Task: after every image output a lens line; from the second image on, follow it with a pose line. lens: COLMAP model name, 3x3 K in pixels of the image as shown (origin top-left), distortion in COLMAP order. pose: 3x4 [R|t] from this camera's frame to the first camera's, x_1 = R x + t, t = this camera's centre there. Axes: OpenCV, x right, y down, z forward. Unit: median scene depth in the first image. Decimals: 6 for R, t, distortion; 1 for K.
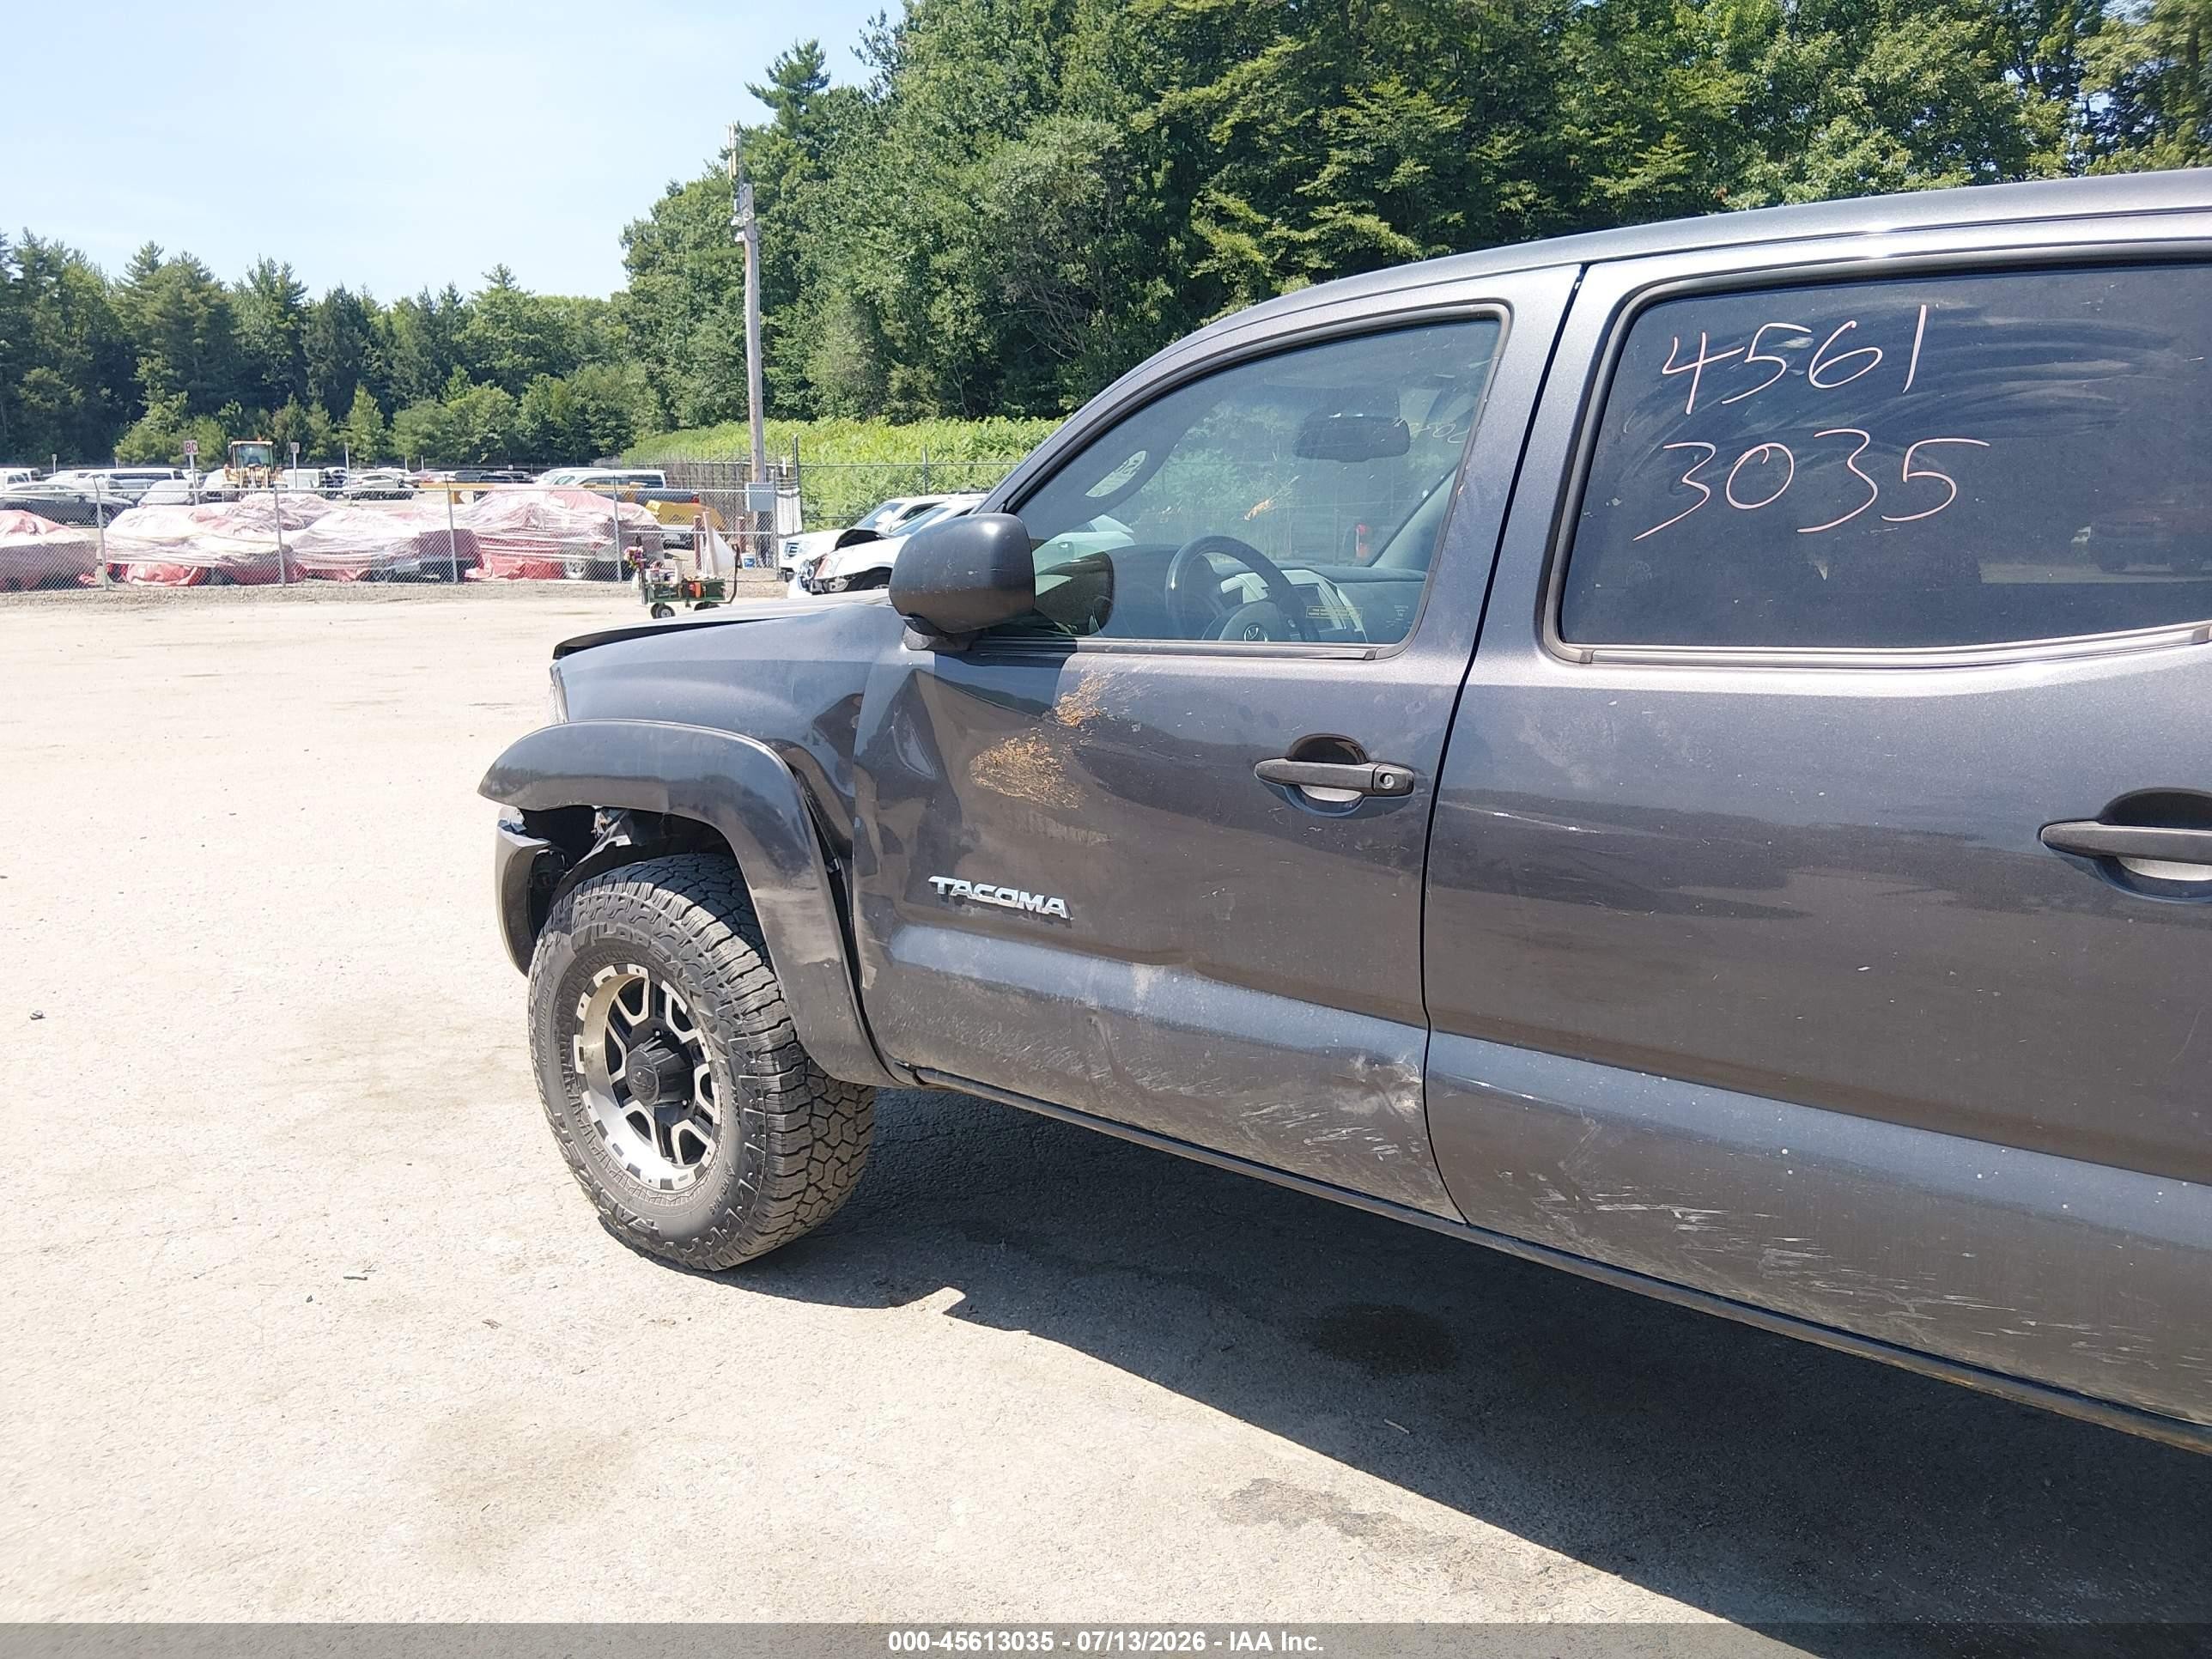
lens RADIAL K [[1696.1, 0, 1078.8], [0, 1696.1, 837.9], [0, 0, 1]] dist [0.064987, -0.115892]
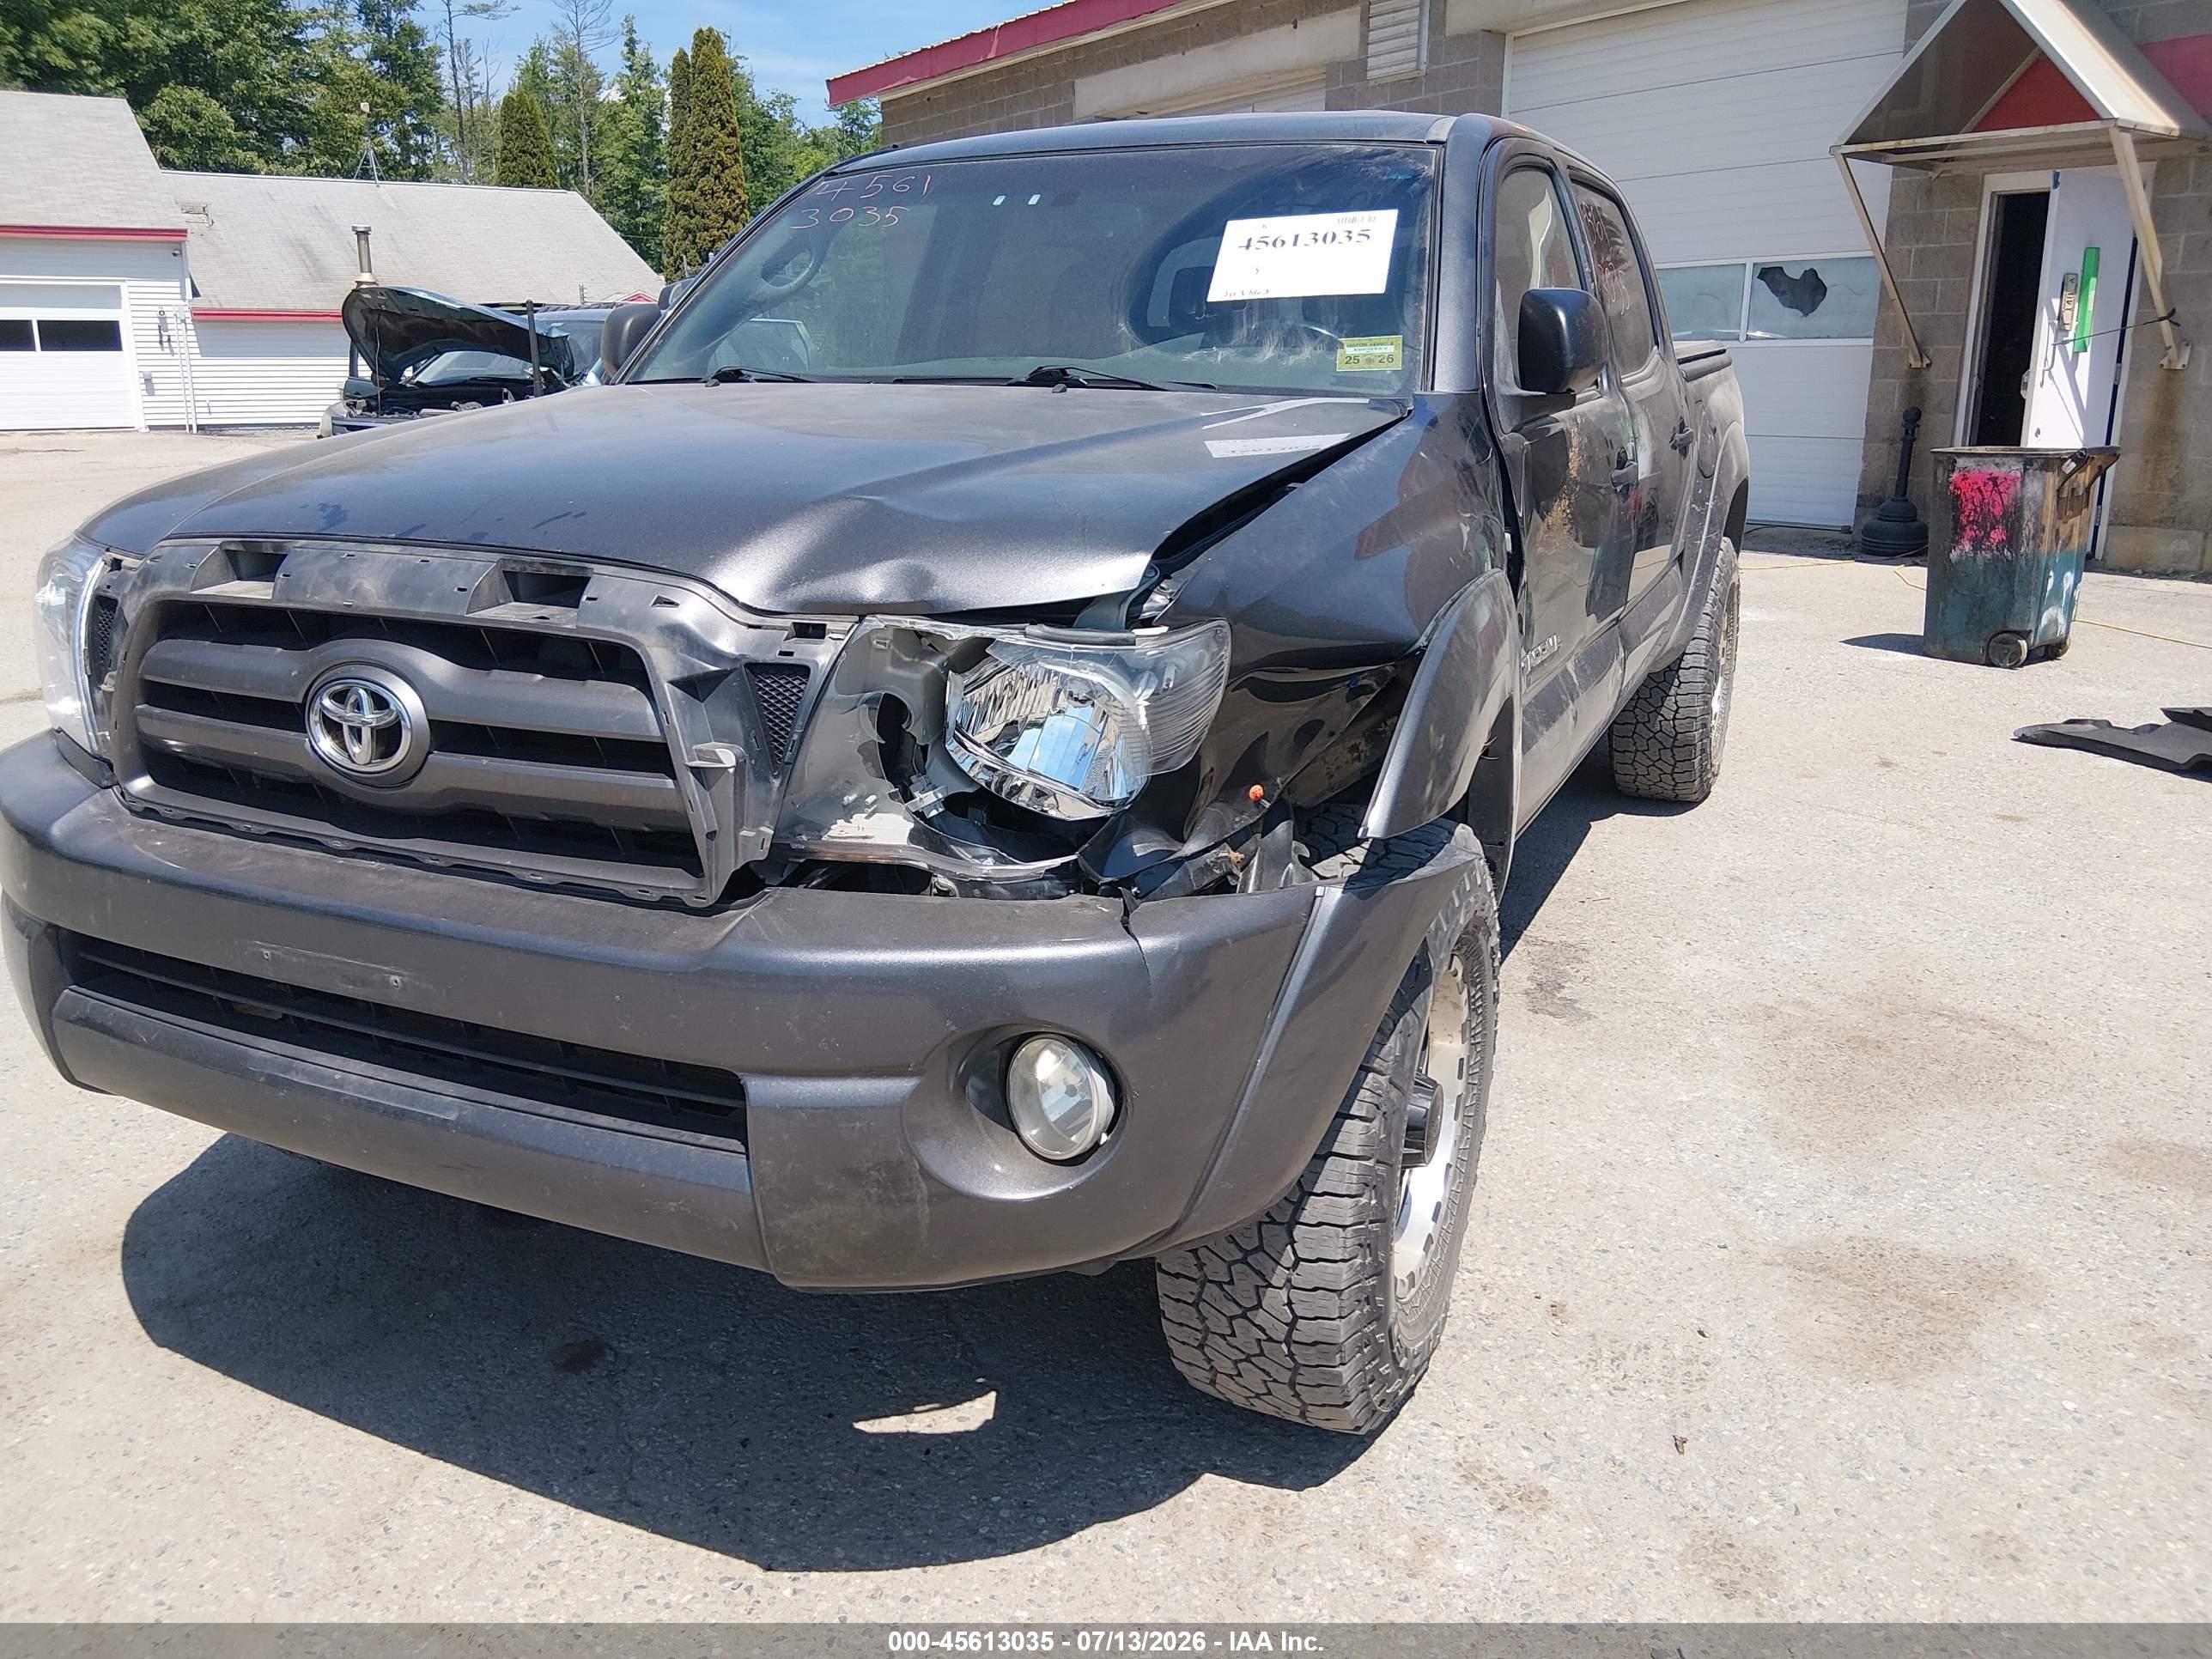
lens RADIAL K [[1696.1, 0, 1109.3], [0, 1696.1, 835.6], [0, 0, 1]] dist [0.064987, -0.115892]
pose [[-0.277577, -0.256755, 0.925758, -0.059256], [0.193226, 0.929013, 0.315594, -0.014949], [-0.941071, 0.266482, -0.208261, 0.088976]]
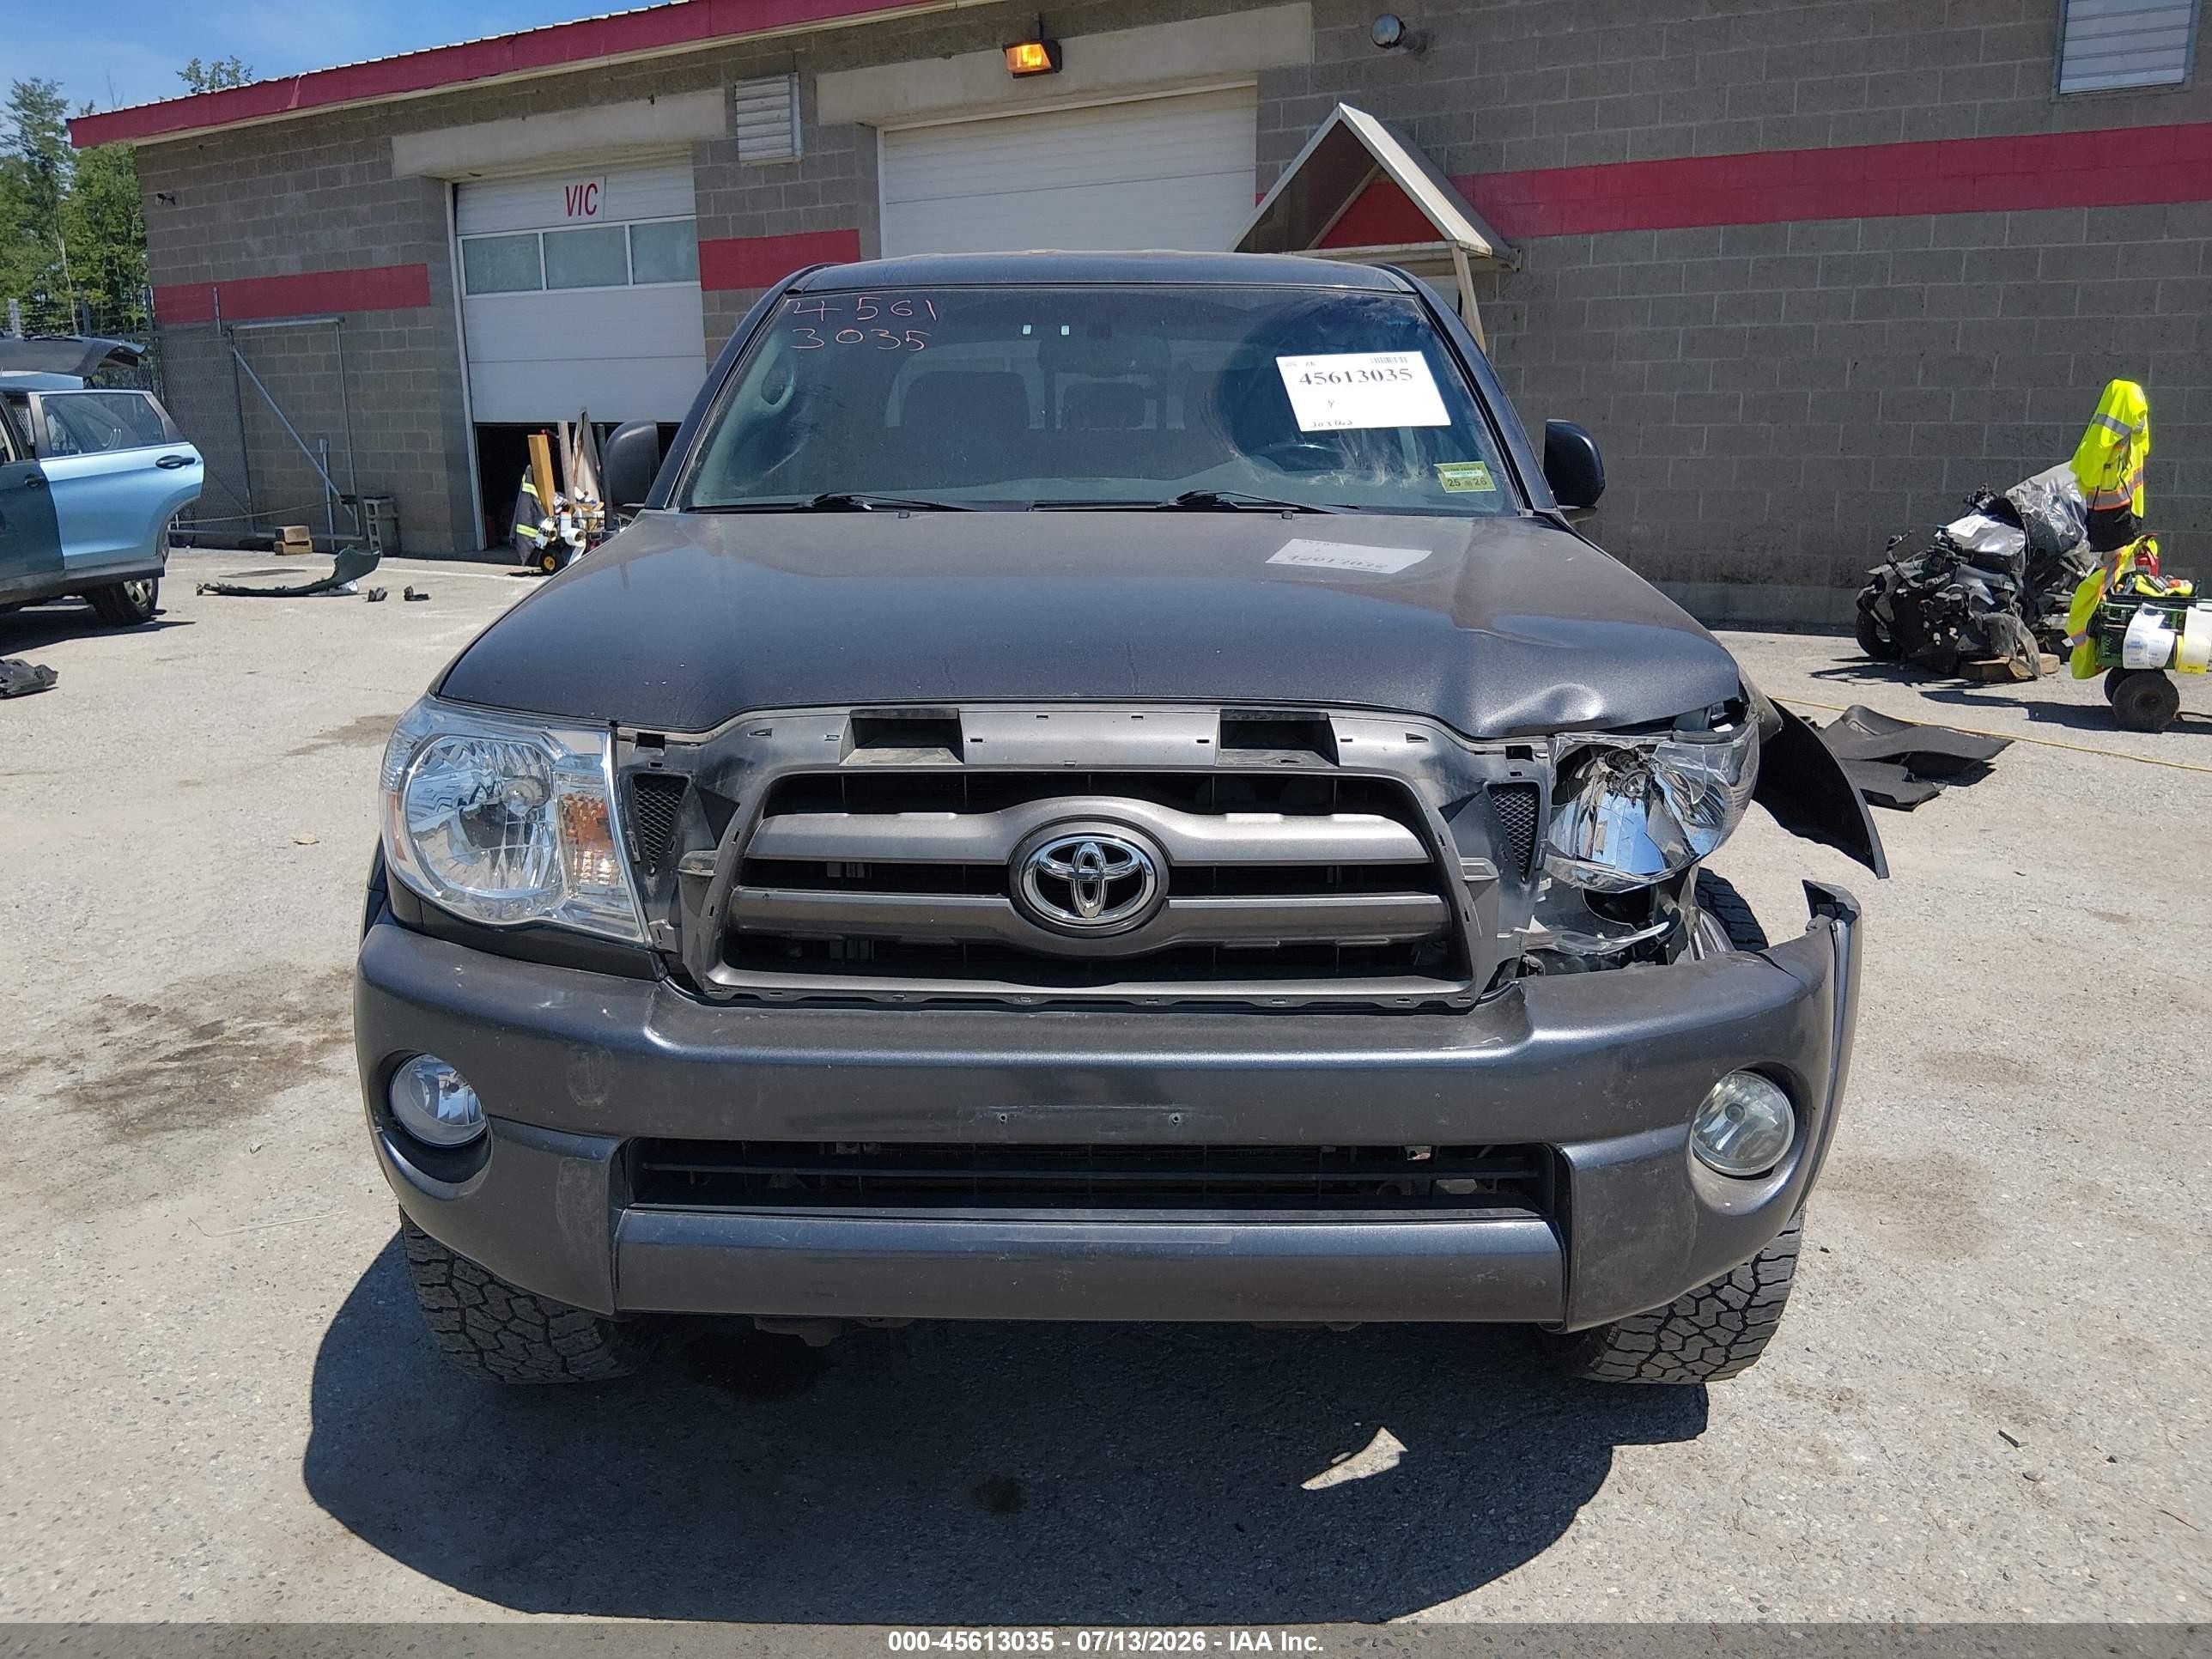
lens RADIAL K [[1696.1, 0, 1103.2], [0, 1696.1, 843.4], [0, 0, 1]] dist [0.064987, -0.115892]
pose [[-0.655901, -0.179815, 0.733117, -0.046816], [0.151998, 0.919857, 0.361607, -0.023348], [-0.739385, 0.348610, -0.576004, 0.118575]]
